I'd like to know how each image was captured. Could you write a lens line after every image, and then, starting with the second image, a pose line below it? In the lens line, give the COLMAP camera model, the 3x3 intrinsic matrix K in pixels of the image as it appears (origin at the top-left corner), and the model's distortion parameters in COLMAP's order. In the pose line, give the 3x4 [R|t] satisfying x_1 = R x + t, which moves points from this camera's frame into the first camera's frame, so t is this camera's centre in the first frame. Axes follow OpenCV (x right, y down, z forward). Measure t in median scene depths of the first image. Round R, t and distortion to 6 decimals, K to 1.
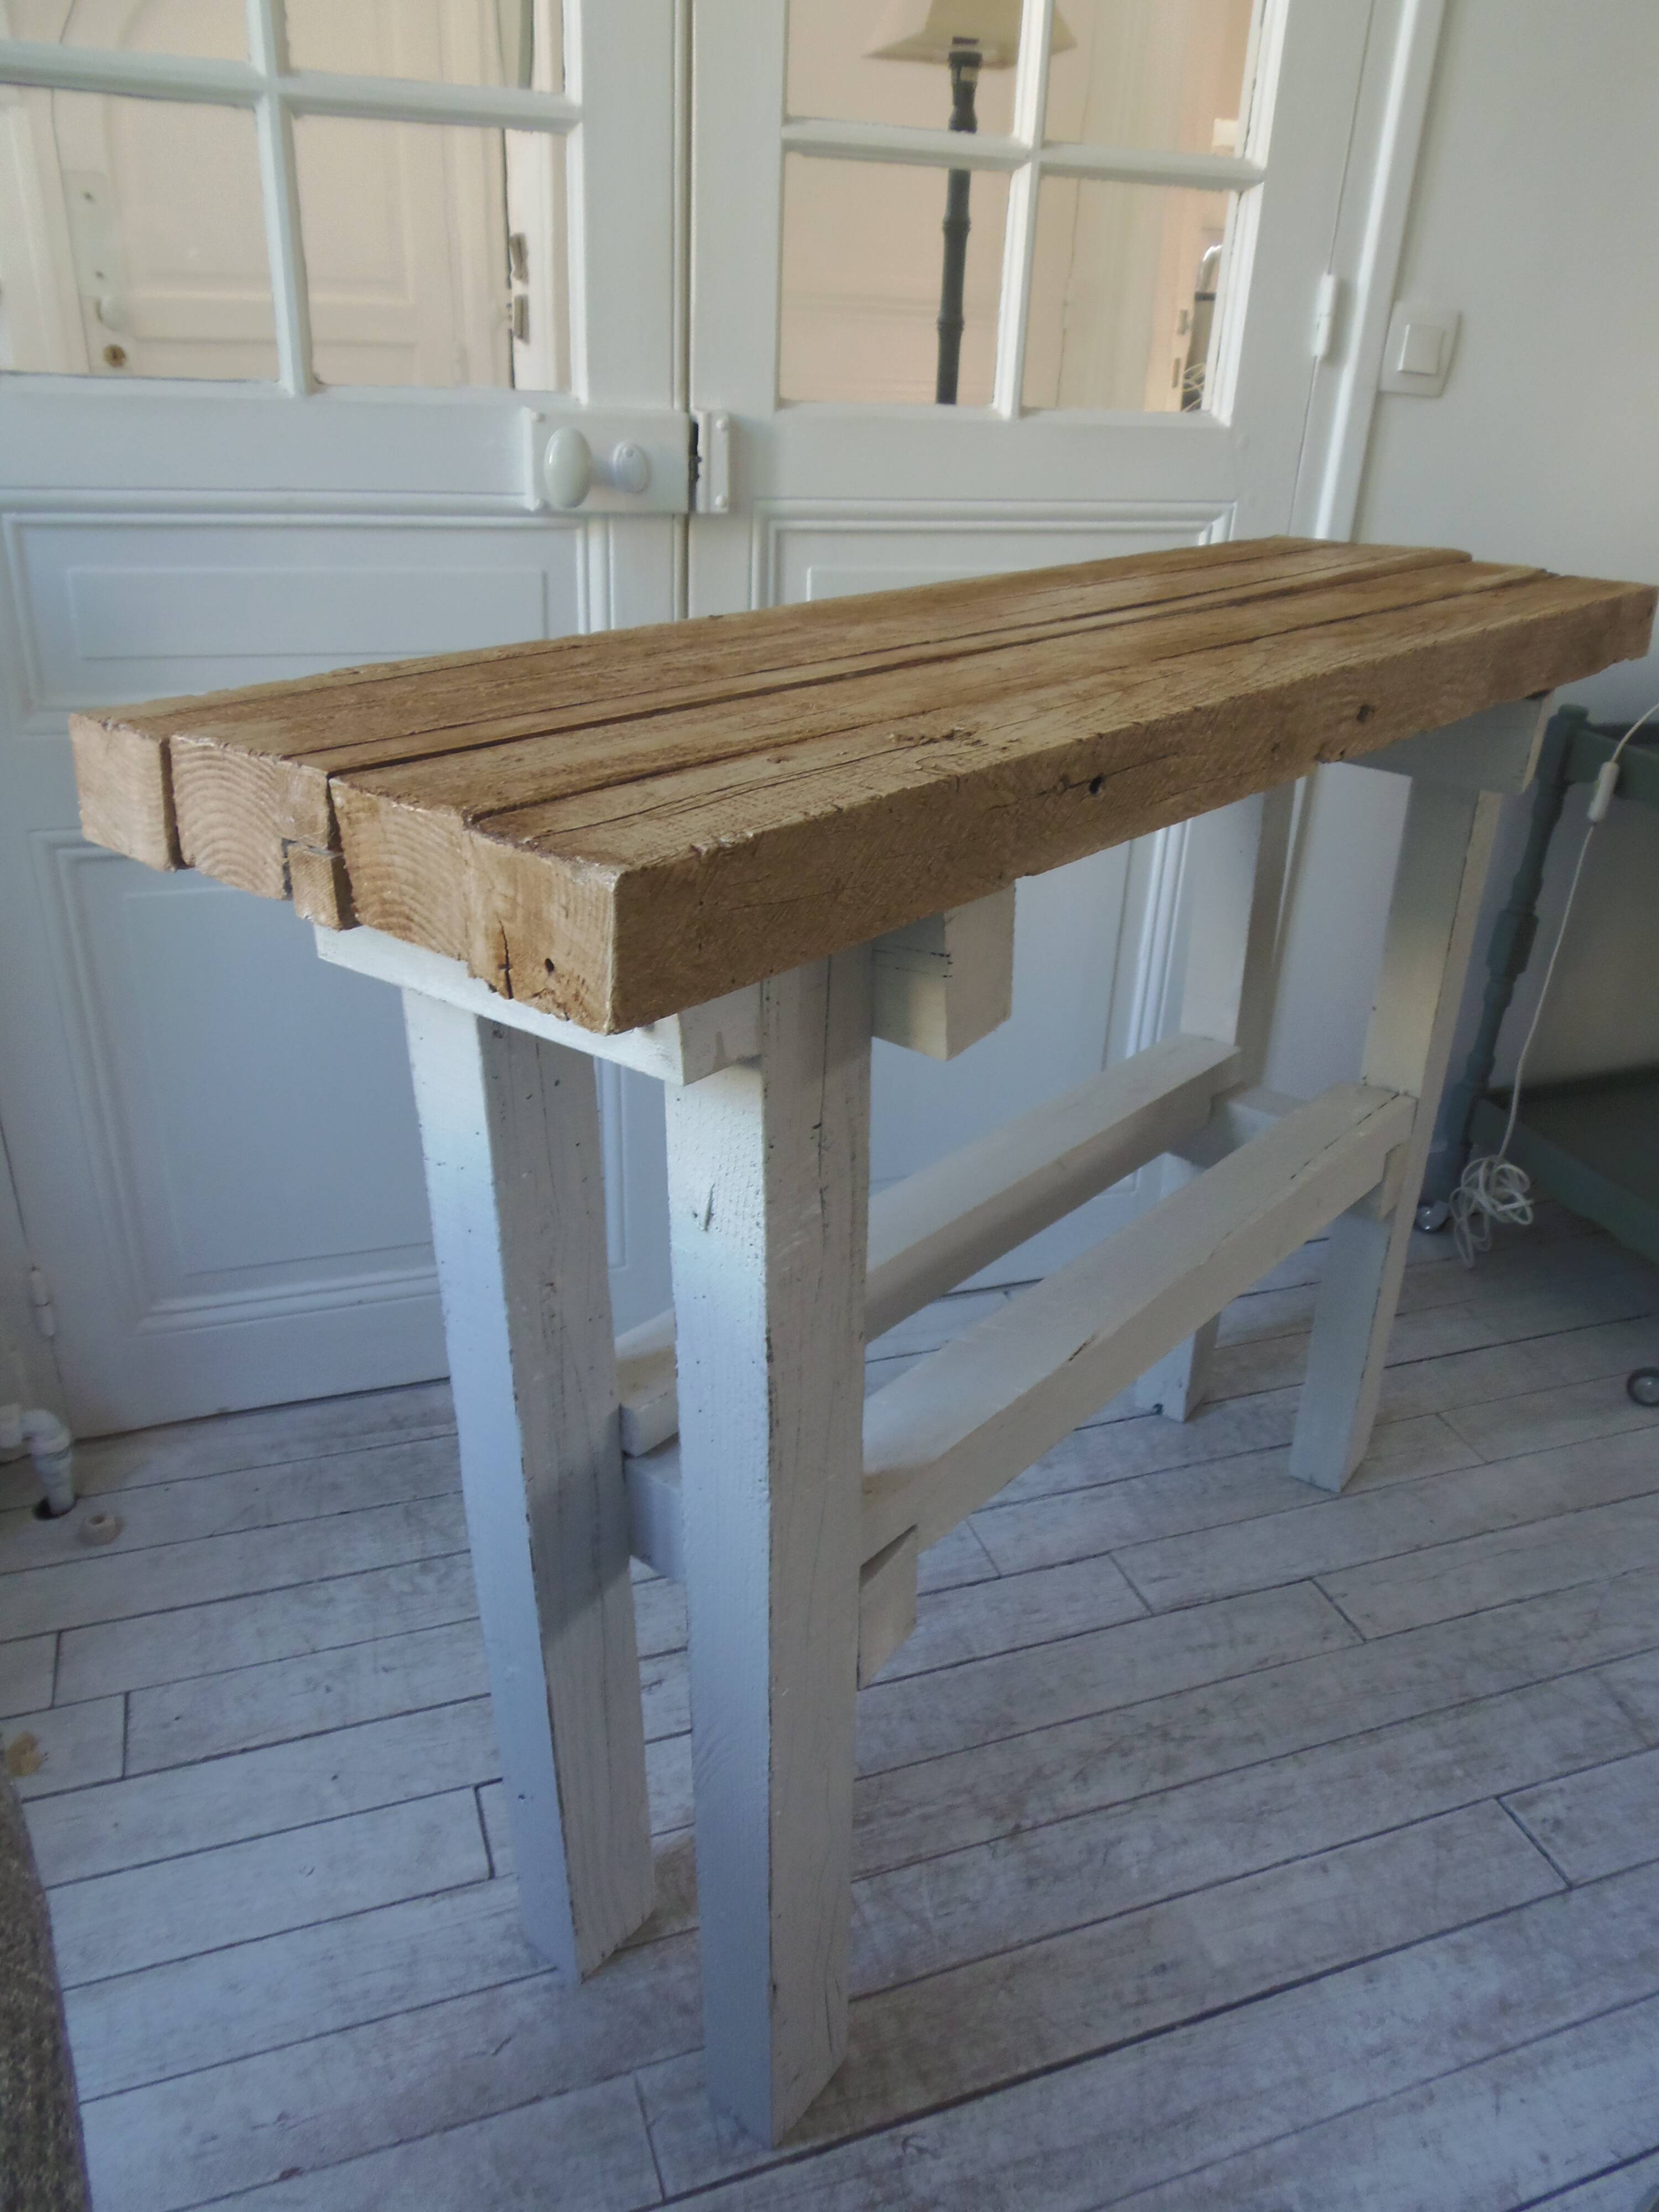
lens RADIAL K [[1602.6, 0, 871.9], [0, 1602.6, 1122.7], [0, 0, 1]] dist [-0.017128, -0.003770]
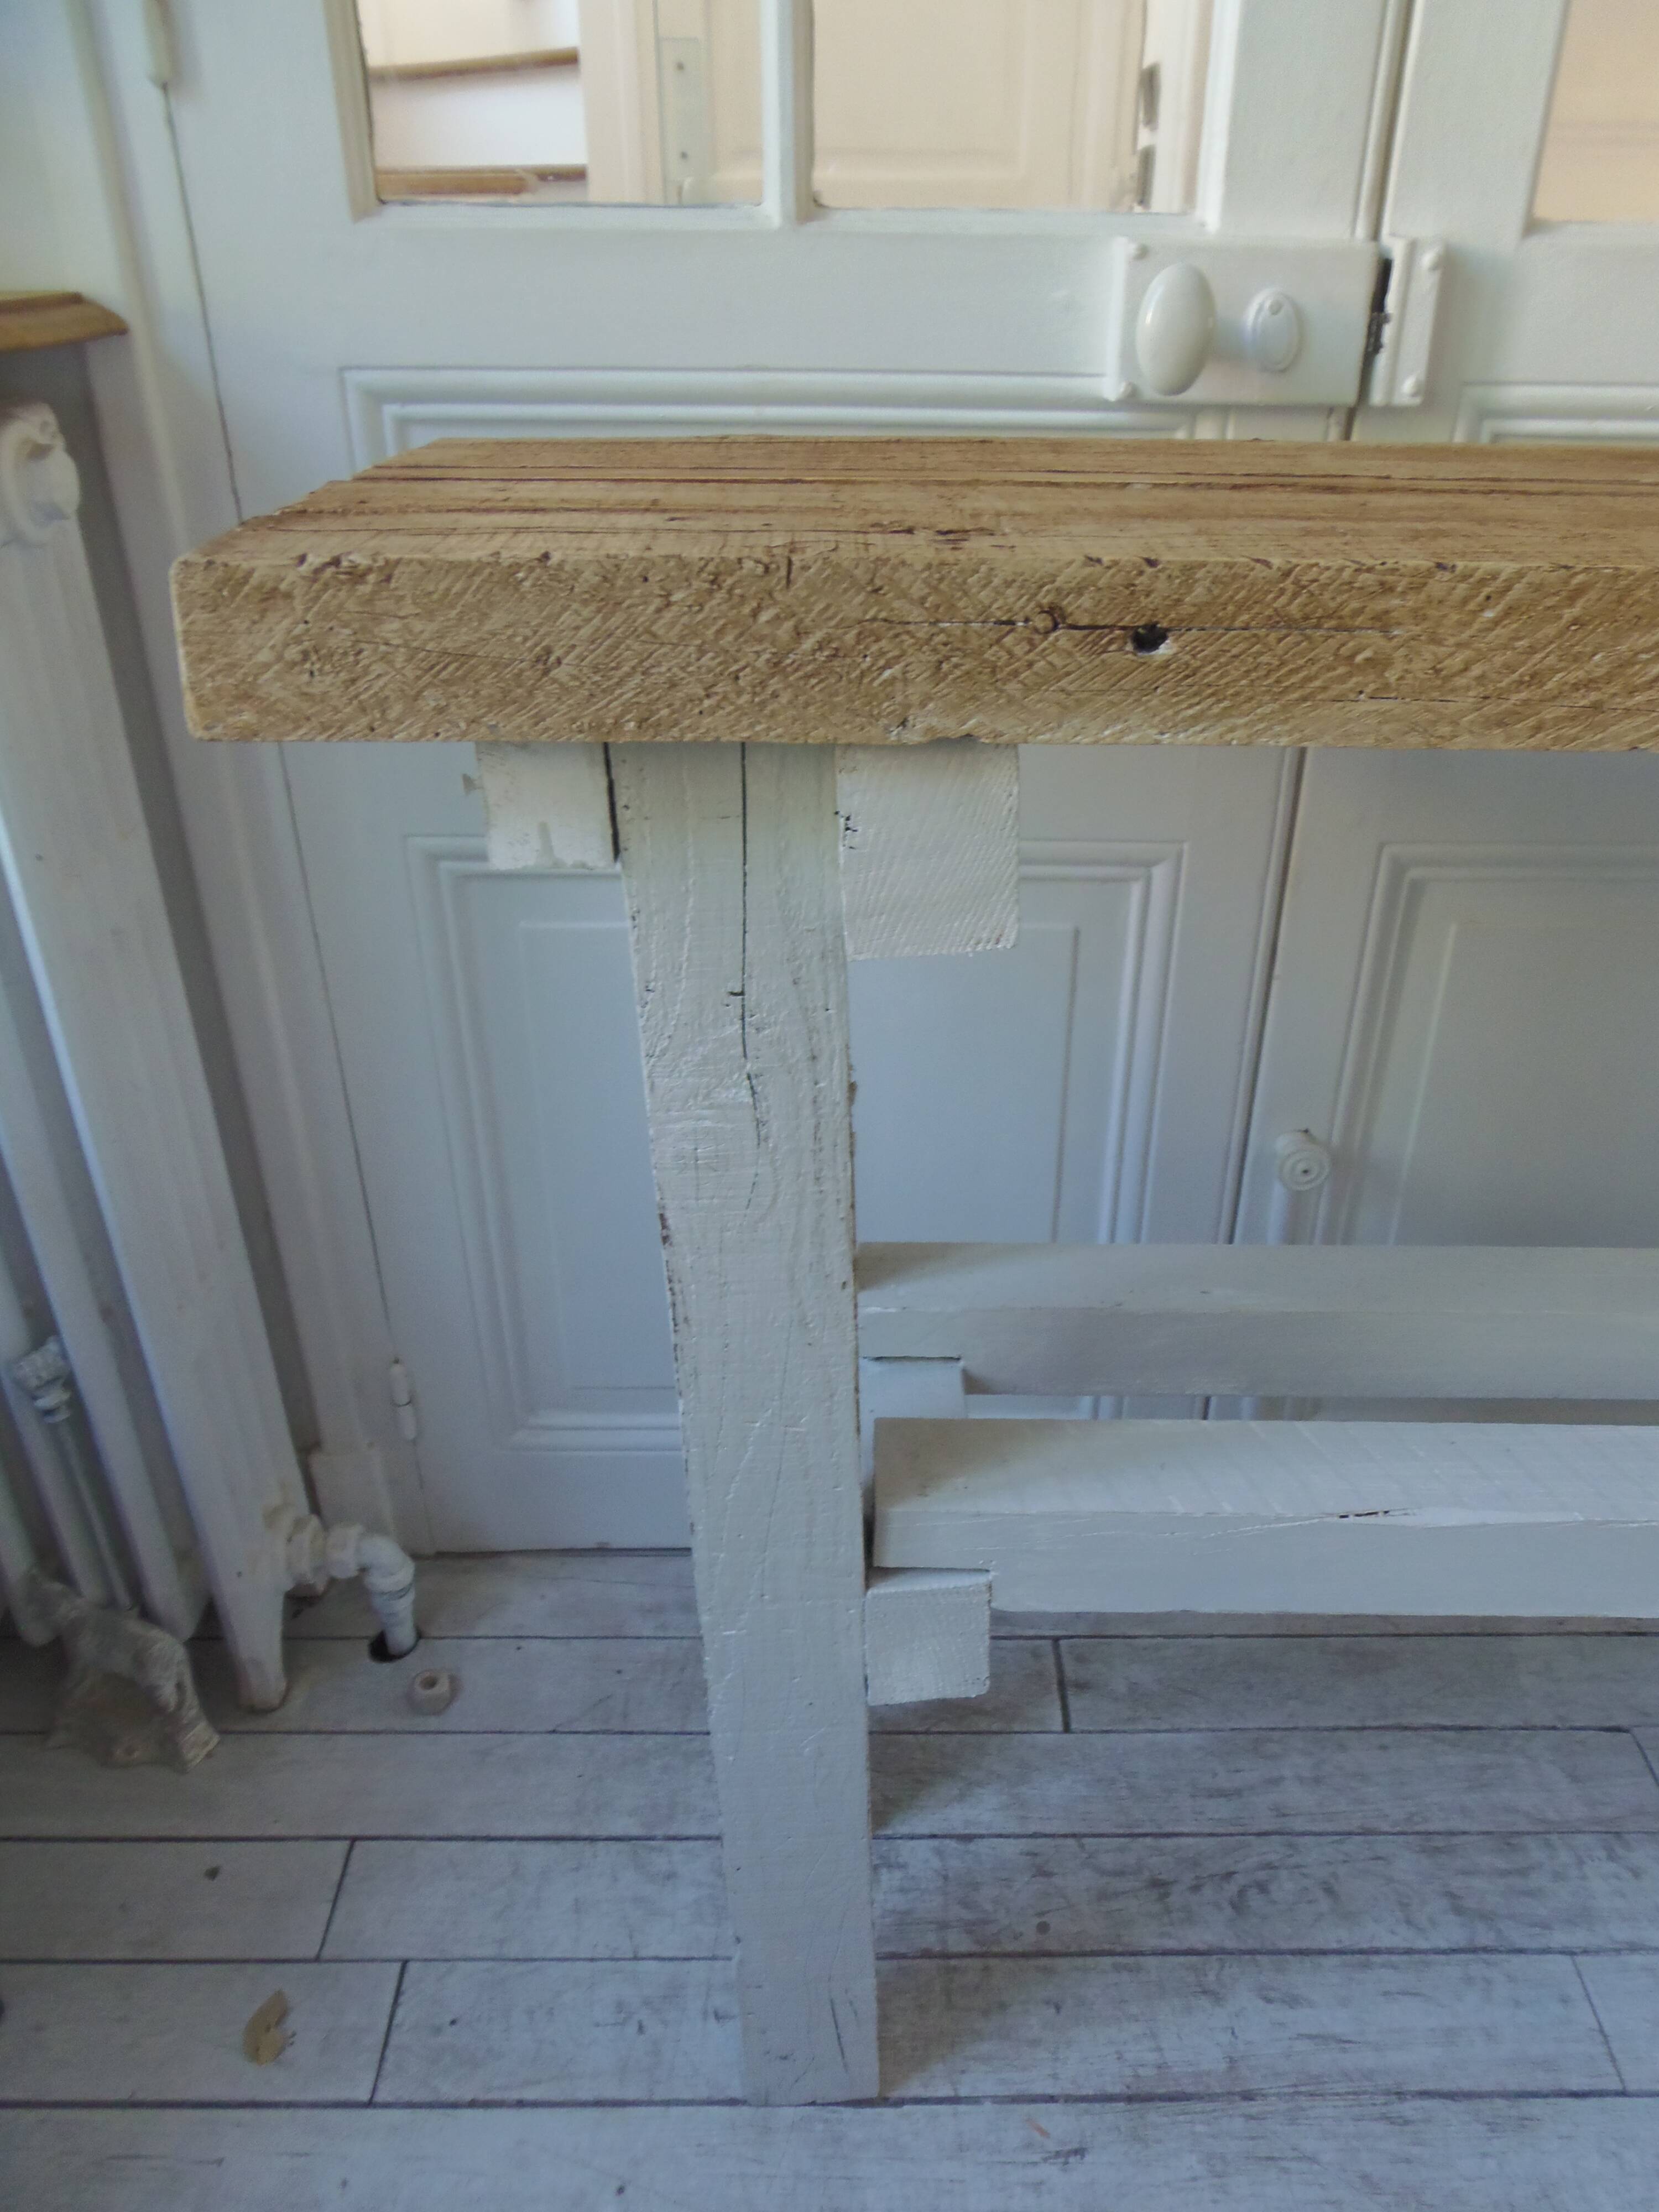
lens RADIAL K [[1602.6, 0, 839.6], [0, 1602.6, 1131.8], [0, 0, 1]] dist [-0.017128, -0.003770]
pose [[0.937637, 0.134279, -0.320634, -0.066380], [-0.113879, 0.990134, 0.081642, -0.119995], [0.328433, -0.040037, 0.943678, 0.312932]]
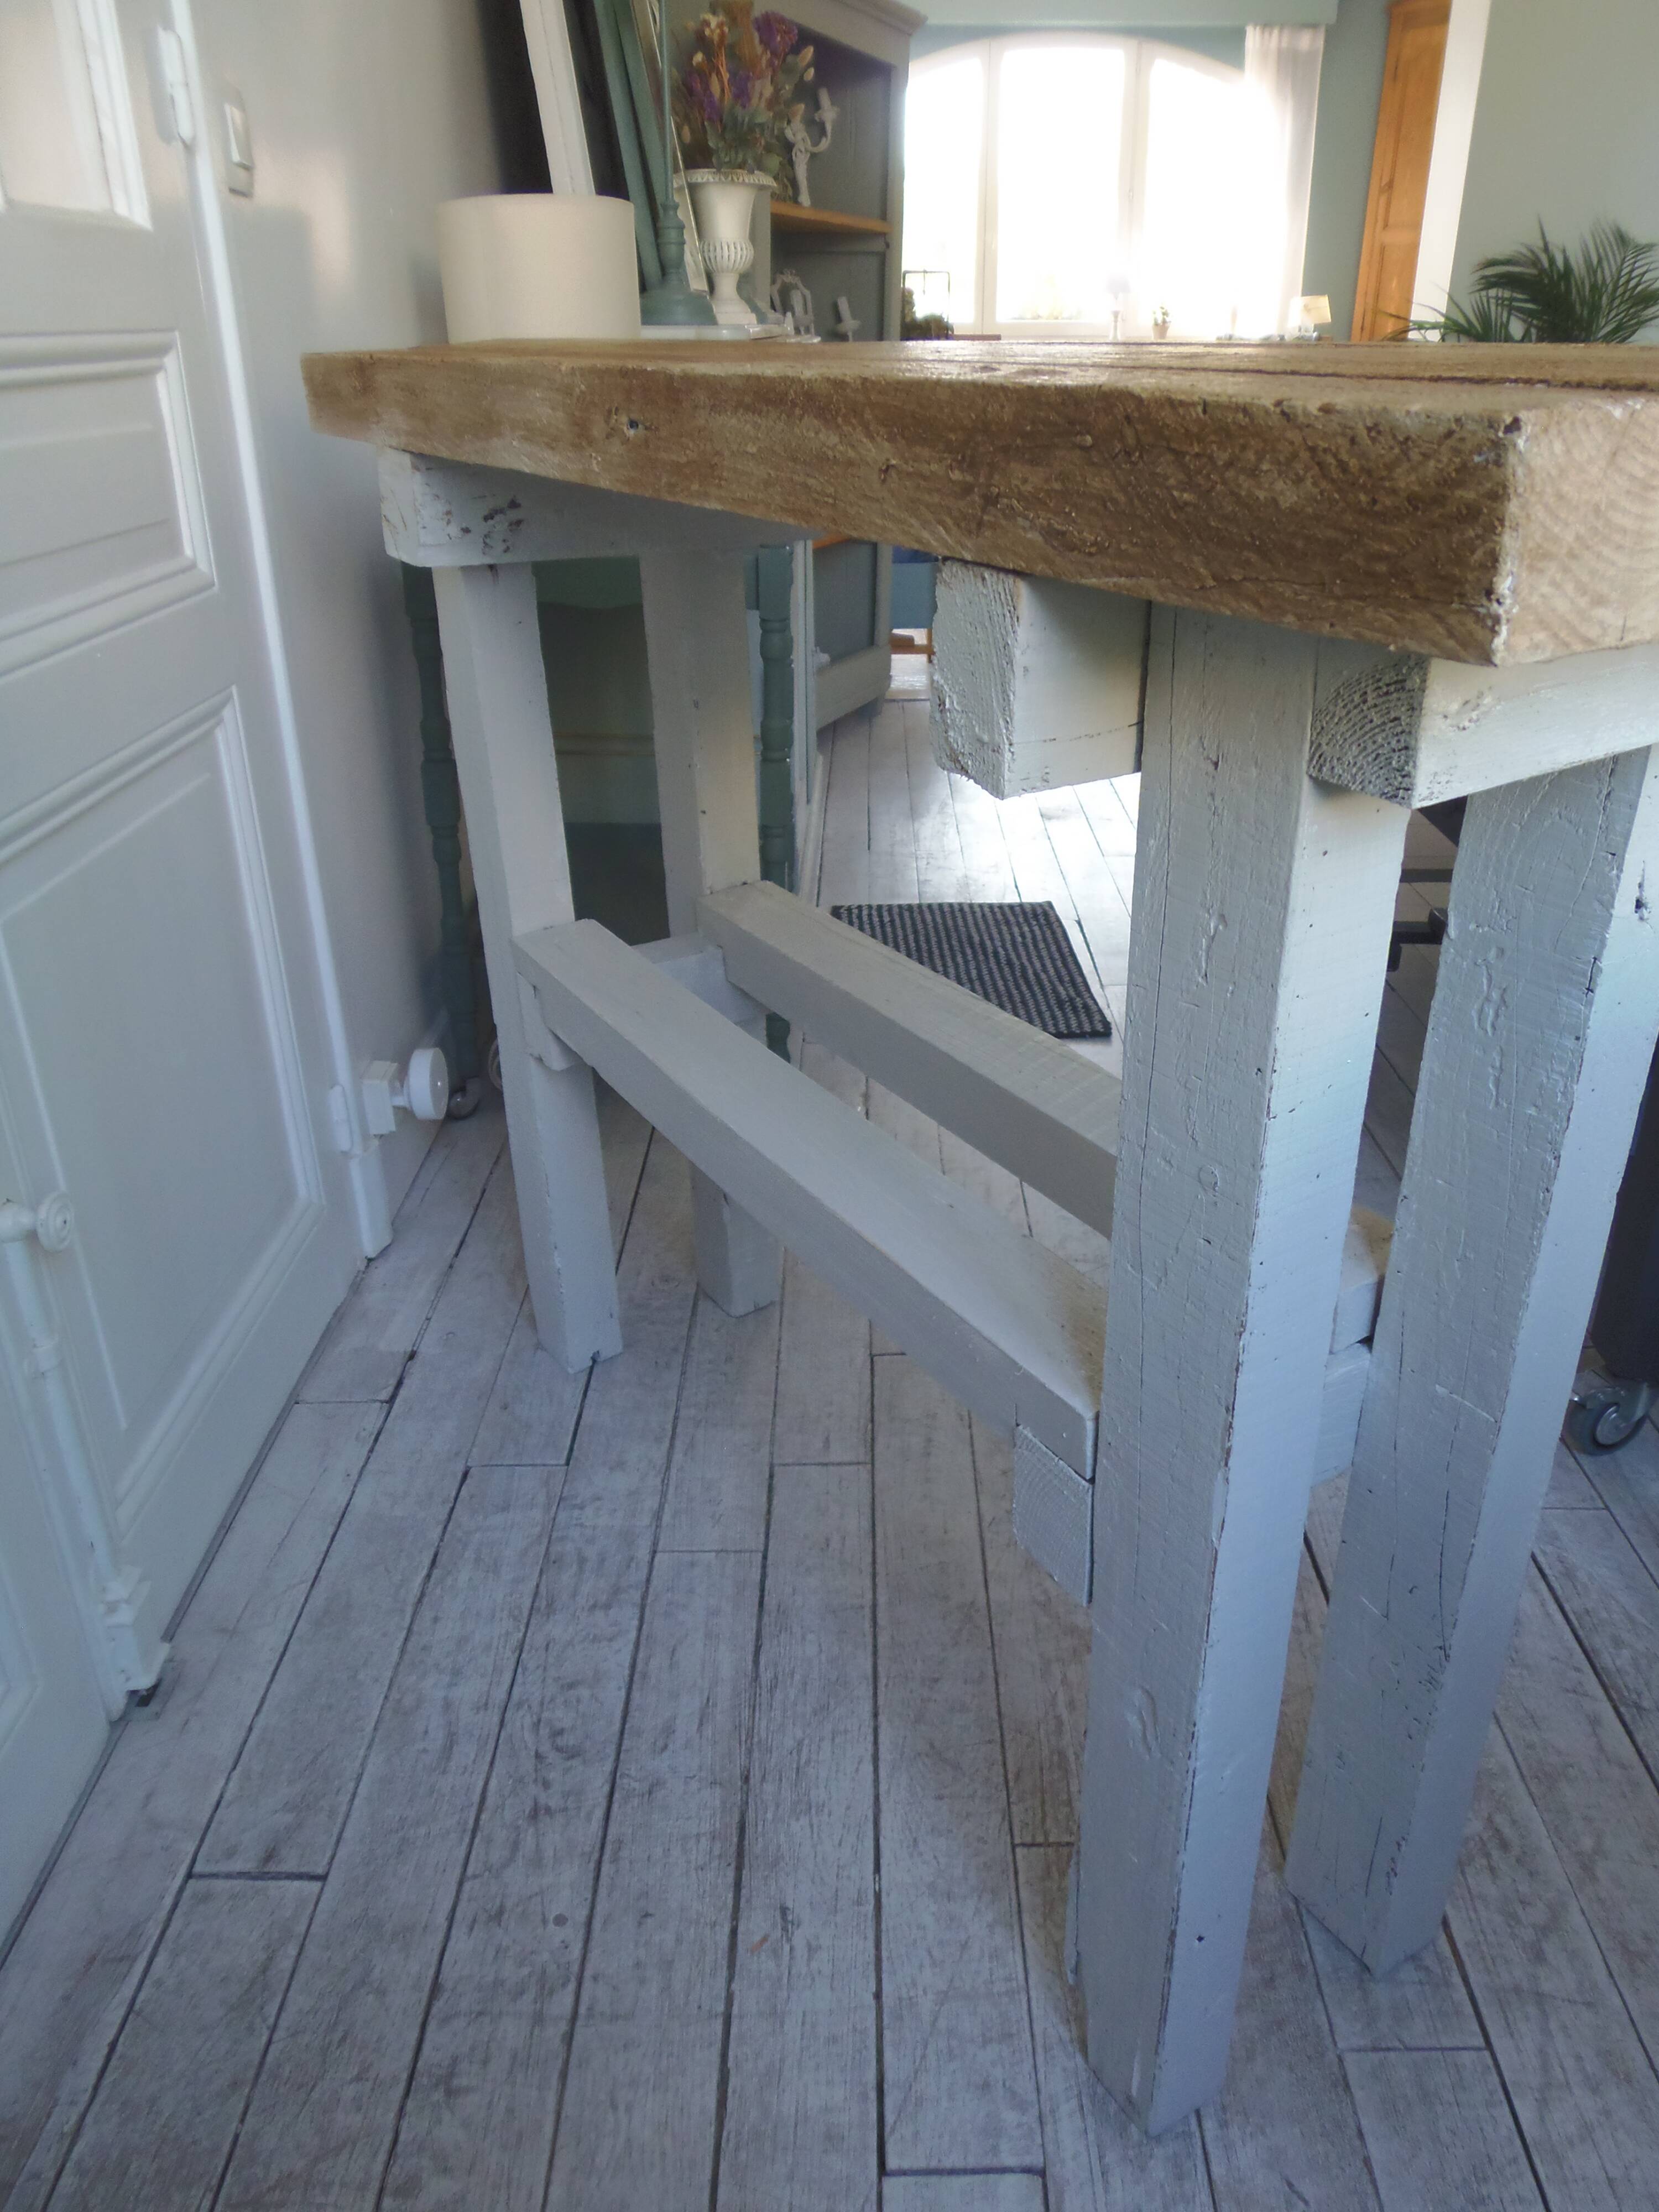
lens RADIAL K [[1602.6, 0, 875.8], [0, 1602.6, 1107.6], [0, 0, 1]] dist [-0.017128, -0.003770]
pose [[0.339566, -0.451783, 0.824977, -0.520640], [0.443539, 0.850362, 0.283121, -0.145957], [-0.829439, 0.269771, 0.489137, 0.466133]]
